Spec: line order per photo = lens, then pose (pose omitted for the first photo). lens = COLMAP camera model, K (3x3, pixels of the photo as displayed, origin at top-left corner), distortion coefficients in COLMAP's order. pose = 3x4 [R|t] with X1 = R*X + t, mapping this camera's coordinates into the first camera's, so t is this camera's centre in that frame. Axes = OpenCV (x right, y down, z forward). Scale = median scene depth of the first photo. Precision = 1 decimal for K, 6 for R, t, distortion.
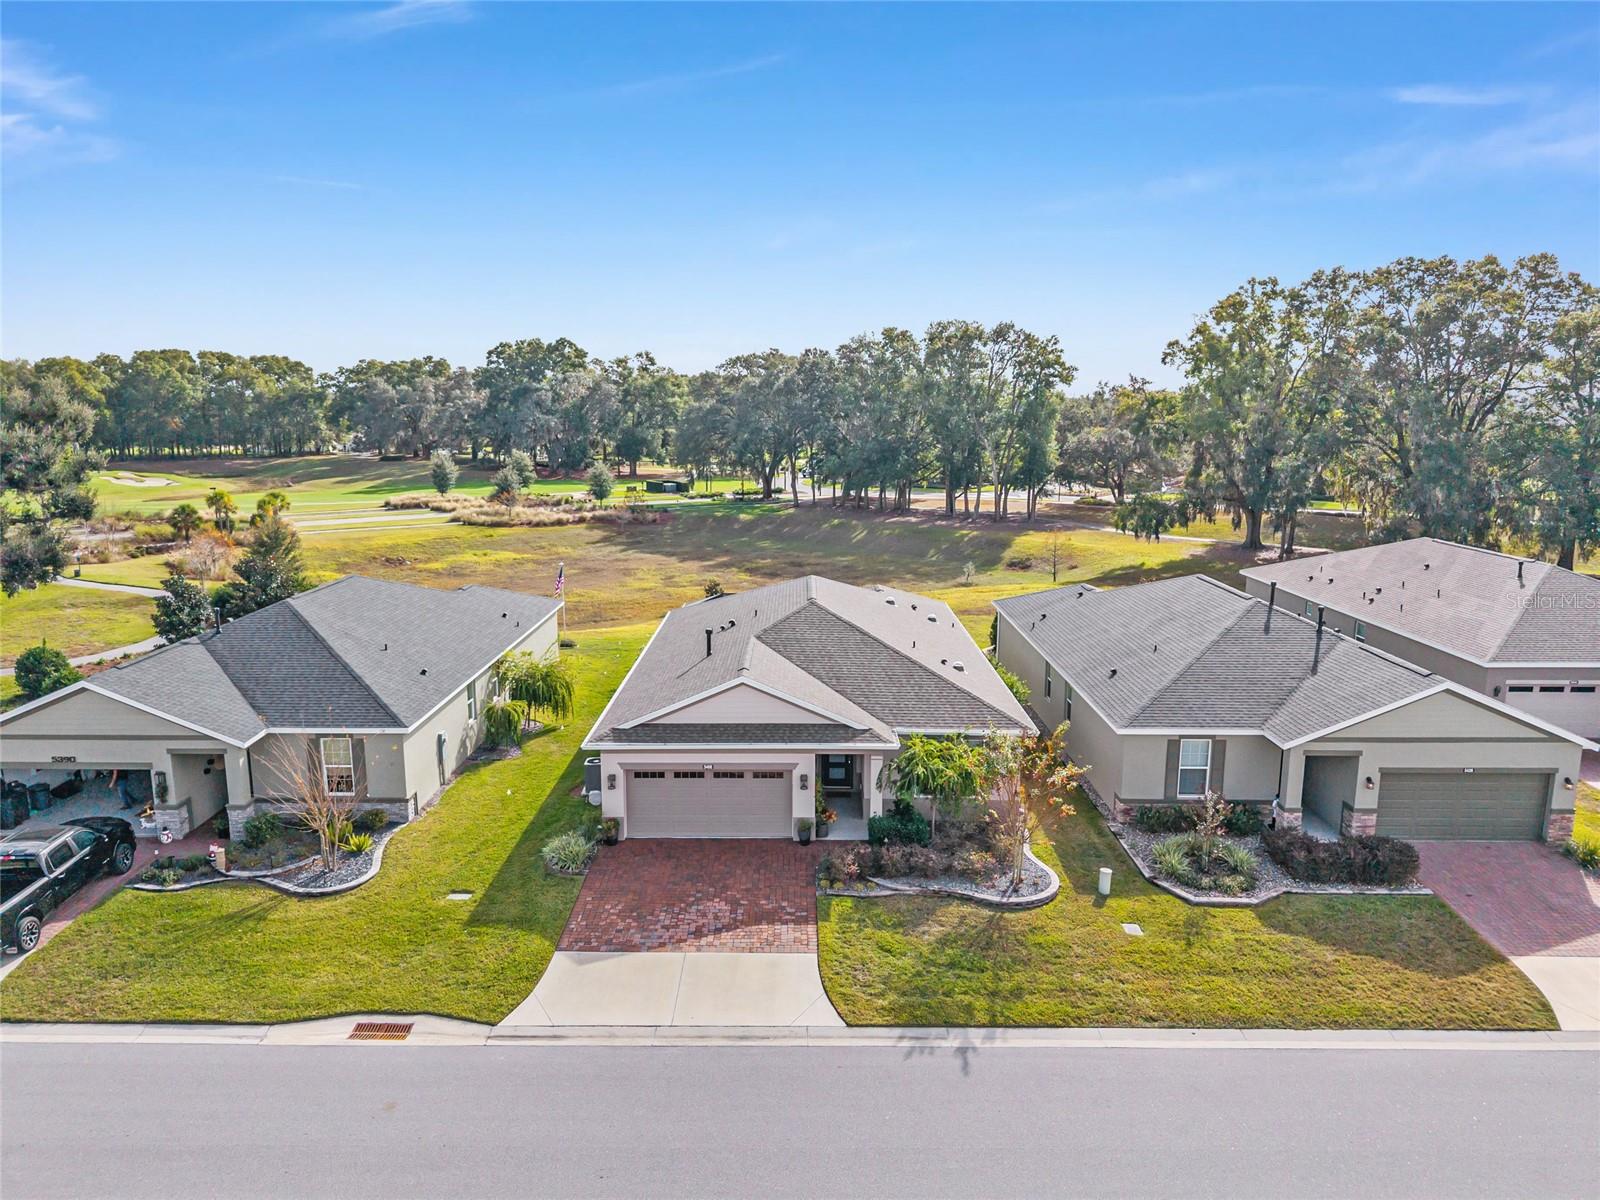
lens RADIAL K [[1066.9, 0, 798.1], [0, 1066.9, 595.7], [0, 0, 1]] dist [0.035664, -0.040405]
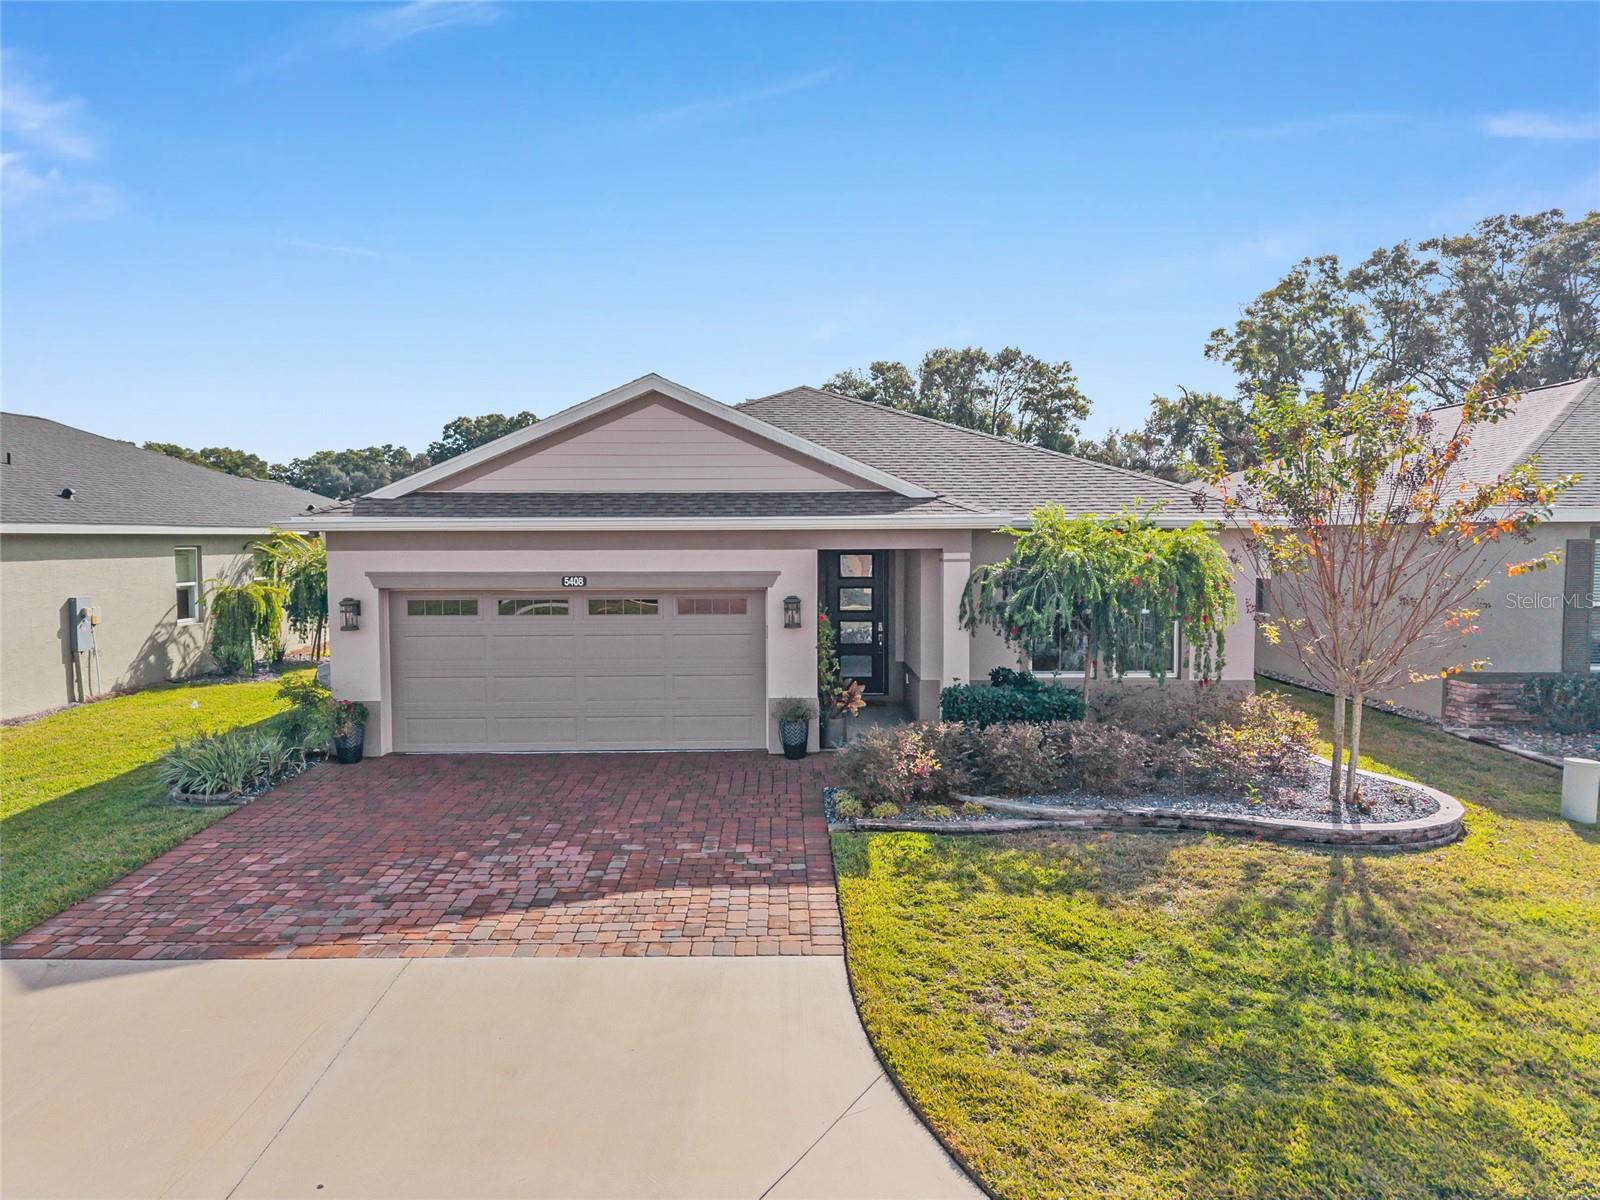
lens RADIAL K [[1066.9, 0, 795.2], [0, 1066.9, 599.1], [0, 0, 1]] dist [0.035664, -0.040405]
pose [[0.999861, -0.006804, 0.015240, 0.000069], [0.008563, 0.992921, -0.118467, 0.072435], [-0.014326, 0.118581, 0.992841, 0.183983]]
